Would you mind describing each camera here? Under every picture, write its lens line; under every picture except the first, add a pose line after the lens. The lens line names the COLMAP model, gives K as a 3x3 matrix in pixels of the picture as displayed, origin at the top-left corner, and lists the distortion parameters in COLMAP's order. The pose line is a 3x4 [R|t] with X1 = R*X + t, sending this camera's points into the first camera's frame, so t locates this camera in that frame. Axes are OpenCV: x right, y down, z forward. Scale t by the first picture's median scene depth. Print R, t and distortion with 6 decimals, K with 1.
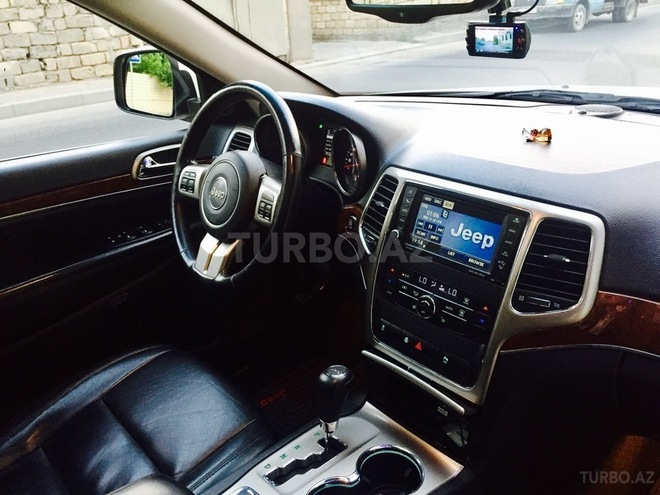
lens RADIAL K [[567.9, 0, 332.0], [0, 567.9, 245.8], [0, 0, 1]] dist [0.085449, -0.115462]
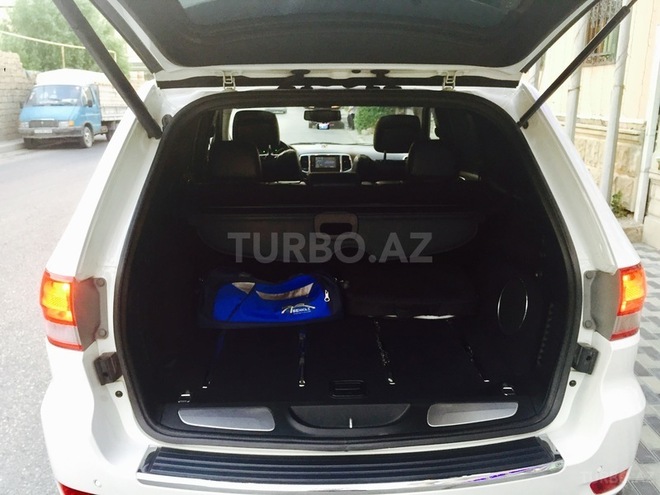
lens RADIAL K [[567.9, 0, 332.0], [0, 567.9, 245.8], [0, 0, 1]] dist [0.085449, -0.115462]
pose [[0.639458, -0.138047, 0.756331, -2.997984], [0.284092, 0.956550, -0.065601, 0.843630], [-0.714412, 0.256817, 0.650892, -1.740259]]
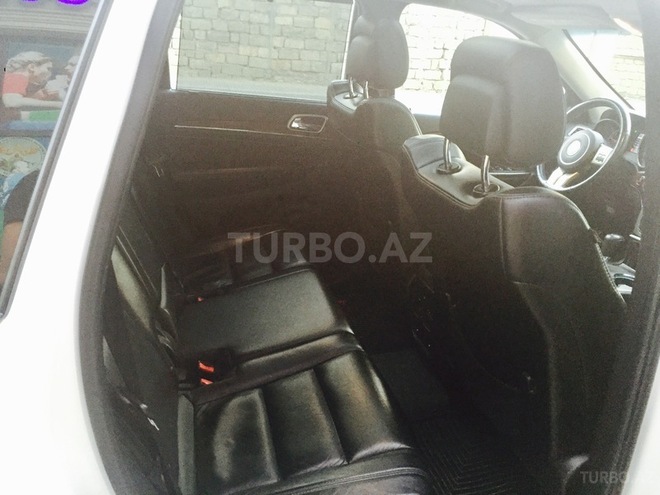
lens RADIAL K [[567.9, 0, 332.0], [0, 567.9, 245.8], [0, 0, 1]] dist [0.085449, -0.115462]
pose [[0.886273, 0.292600, -0.359033, -0.128202], [-0.310389, 0.950572, 0.008489, 0.492312], [0.343771, 0.103917, 0.933286, -1.181862]]
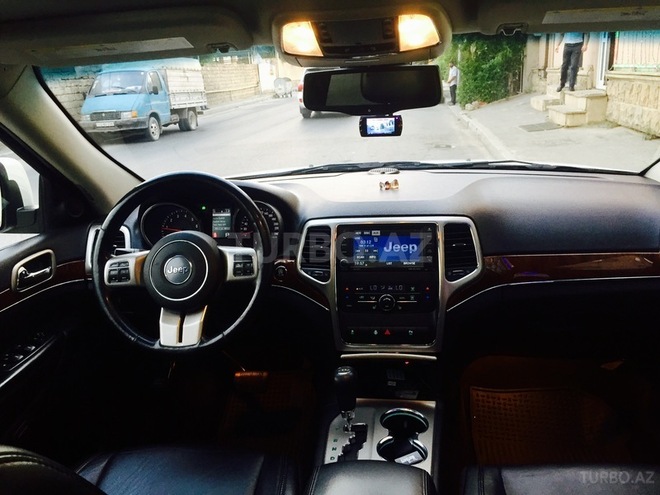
lens RADIAL K [[567.9, 0, 332.0], [0, 567.9, 245.8], [0, 0, 1]] dist [0.085449, -0.115462]
pose [[0.757904, -0.172126, 0.629249, -0.681585], [0.281137, 0.956577, -0.076954, 0.034535], [-0.588679, 0.235229, 0.773385, -0.052423]]
